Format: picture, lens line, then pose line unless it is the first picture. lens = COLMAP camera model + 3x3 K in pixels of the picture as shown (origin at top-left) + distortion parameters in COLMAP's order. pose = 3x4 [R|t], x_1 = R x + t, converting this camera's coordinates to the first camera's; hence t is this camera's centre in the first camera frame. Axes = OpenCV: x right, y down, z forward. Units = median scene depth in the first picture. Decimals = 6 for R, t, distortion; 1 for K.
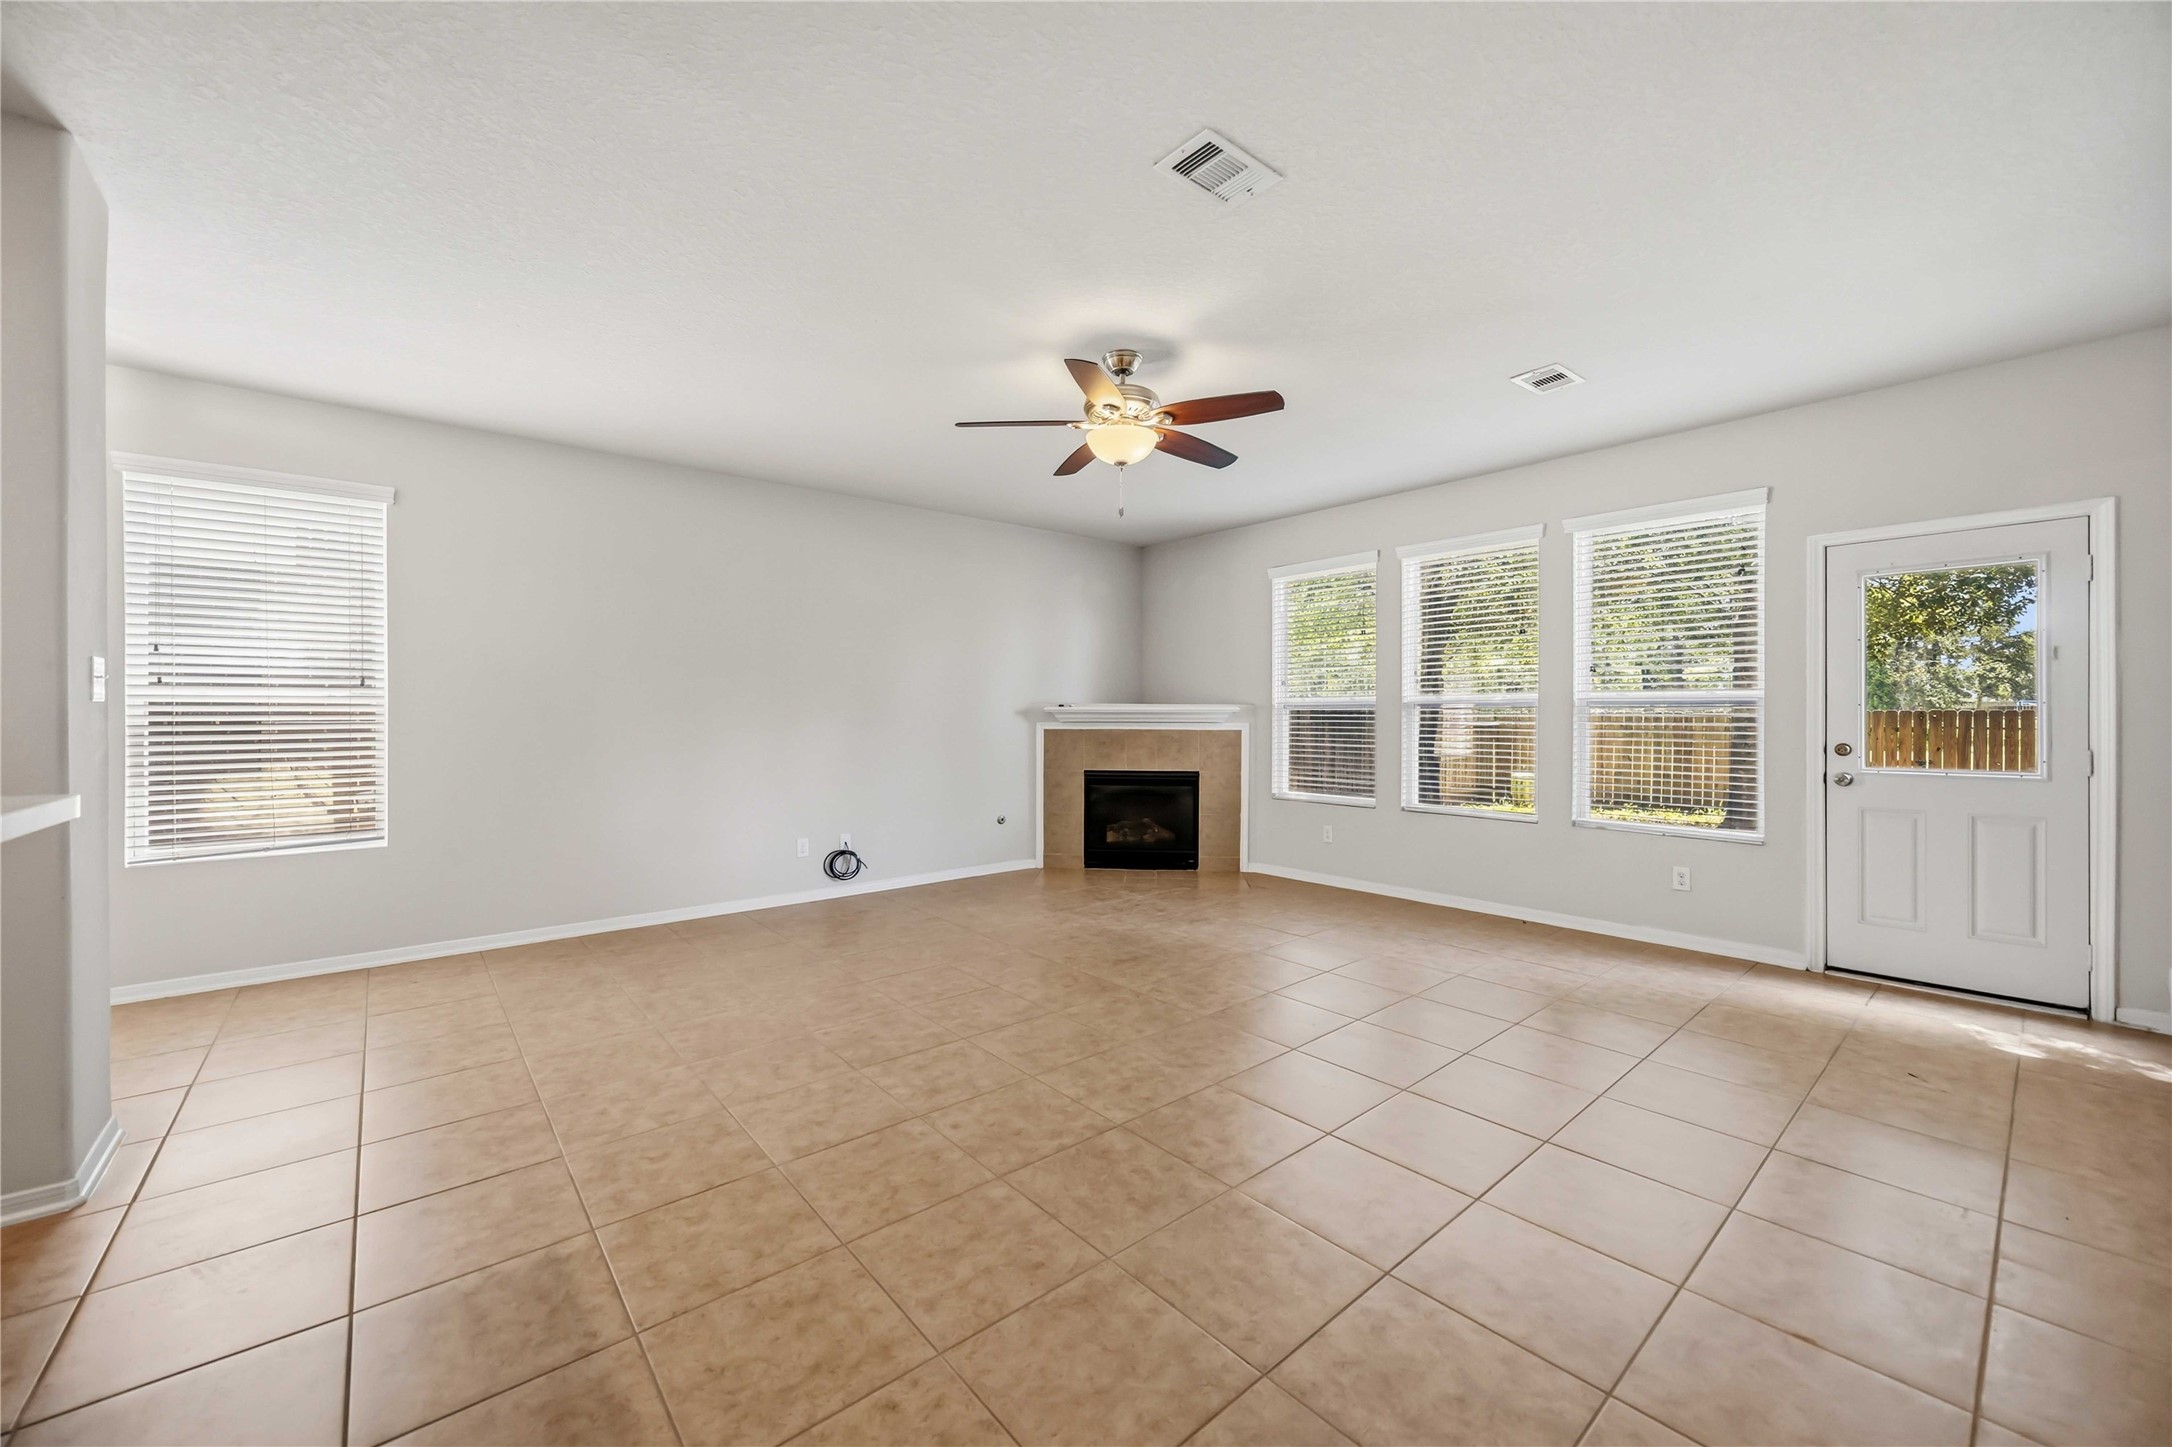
lens RADIAL K [[825.5, 0, 1087.1], [0, 825.5, 714.9], [0, 0, 1]] dist [-0.001770, -0.000052]
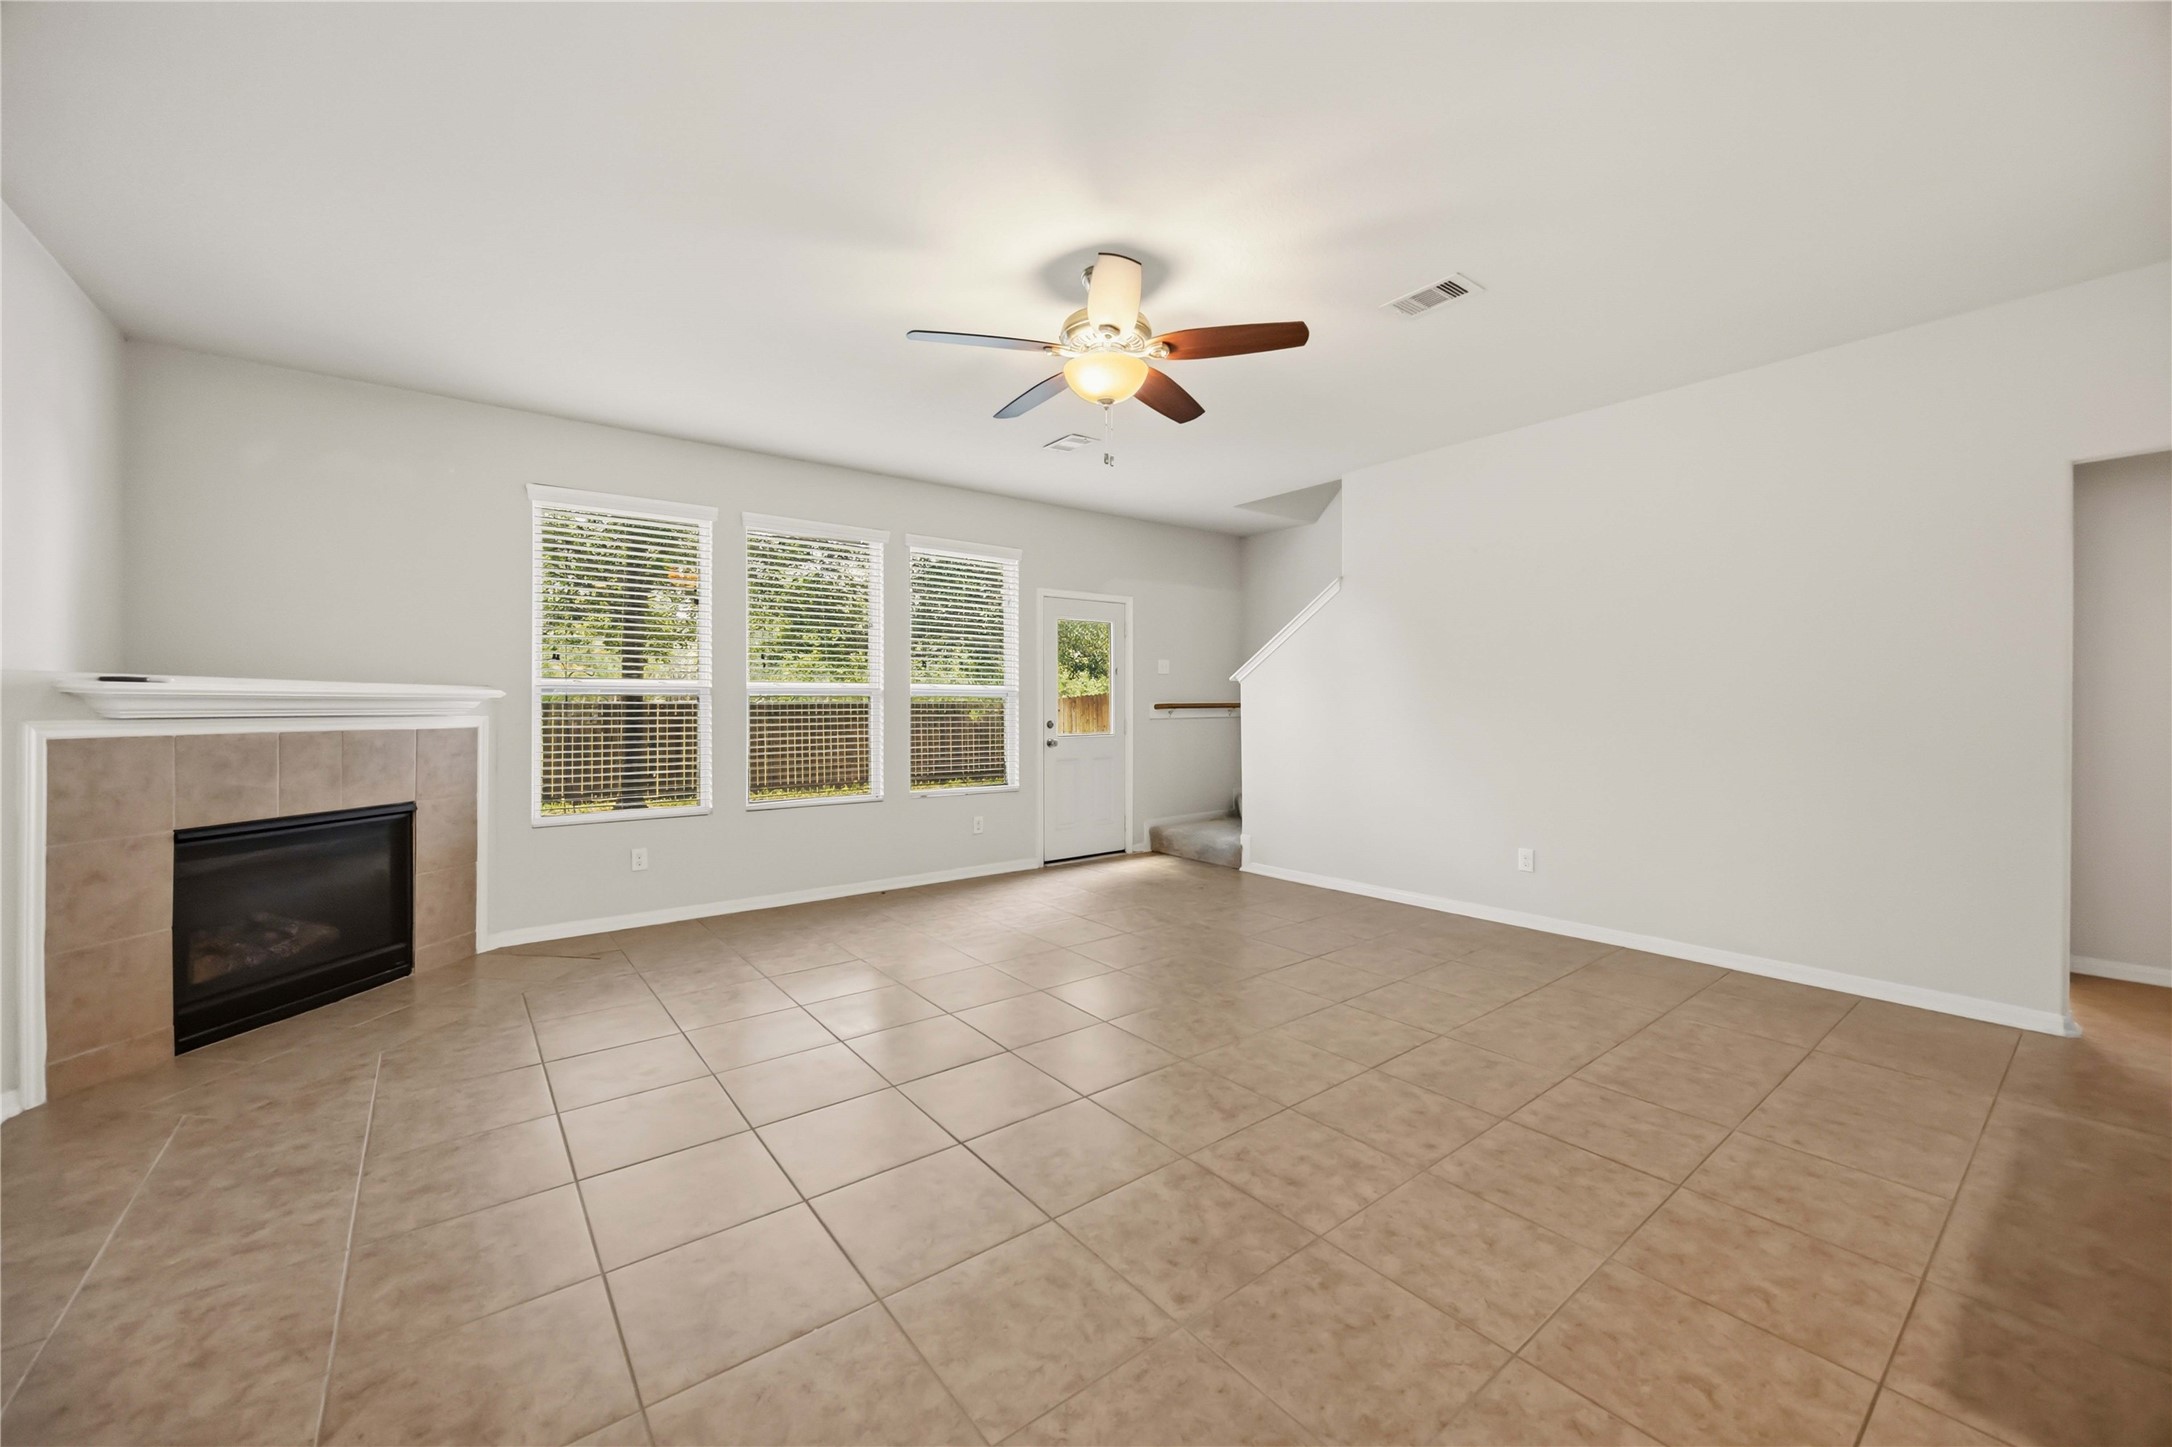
lens RADIAL K [[825.5, 0, 1087.1], [0, 825.5, 714.9], [0, 0, 1]] dist [-0.001770, -0.000052]
pose [[0.047296, -0.011333, 0.998817, -0.923745], [0.002418, 0.999934, 0.011232, 0.006994], [-0.998878, 0.001884, 0.047320, 1.134362]]
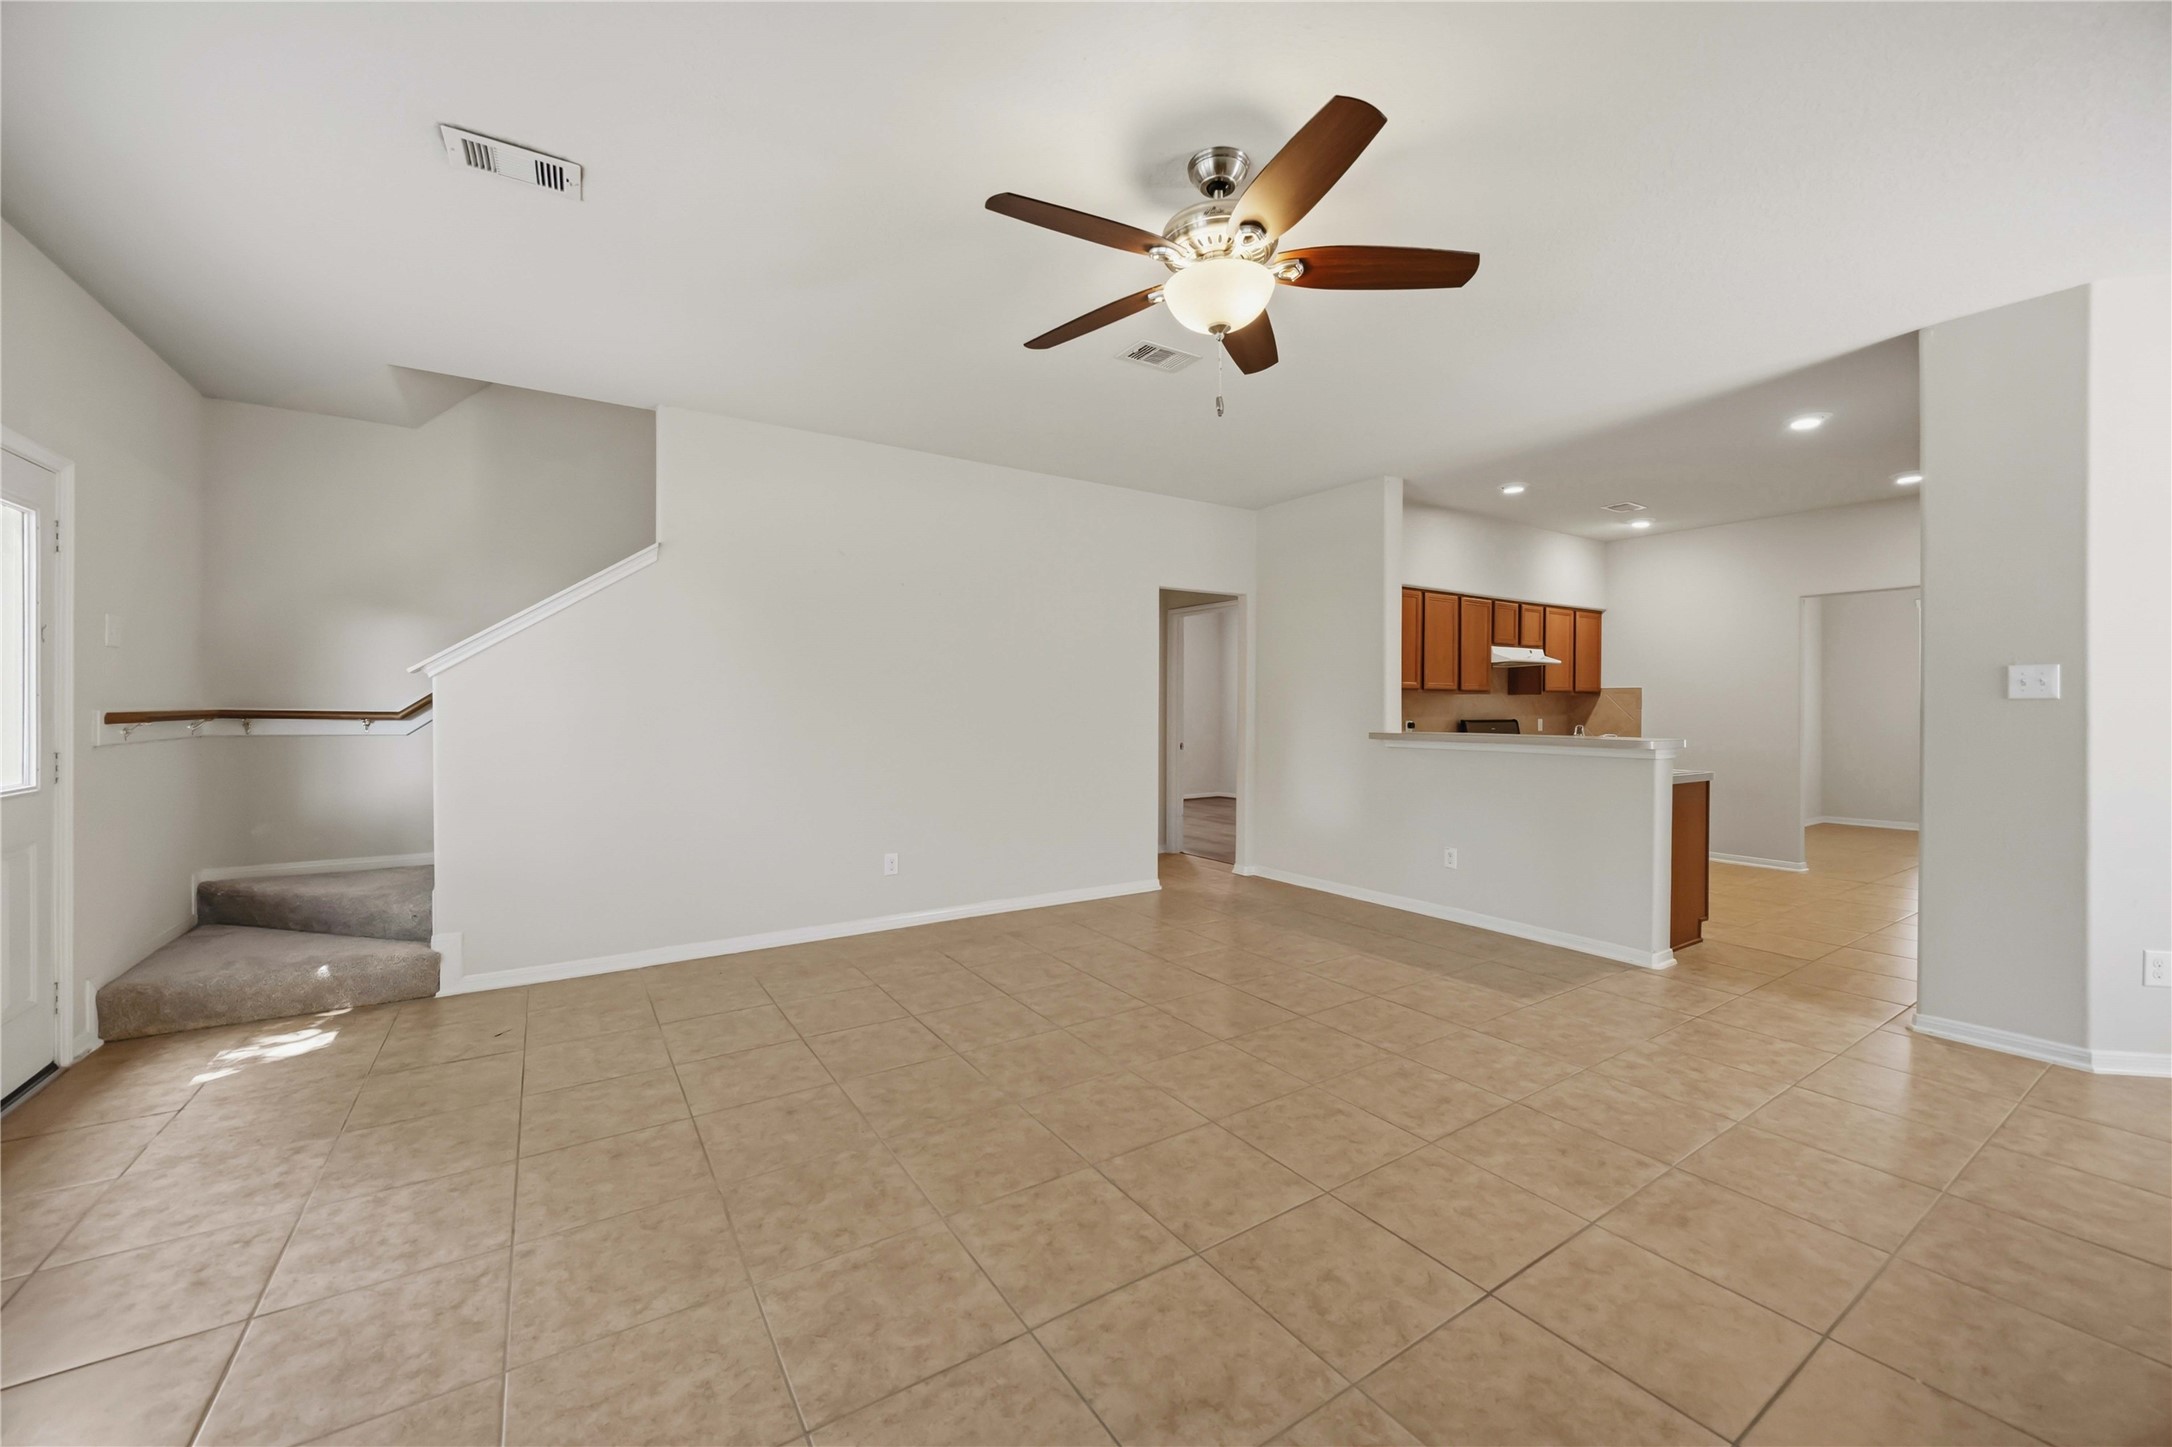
lens RADIAL K [[825.5, 0, 1087.1], [0, 825.5, 714.9], [0, 0, 1]] dist [-0.001770, -0.000052]
pose [[-0.991301, -0.000076, 0.131616, 0.066630], [0.000538, 0.999989, 0.004635, 0.000769], [-0.131615, 0.004666, -0.991290, 1.925644]]
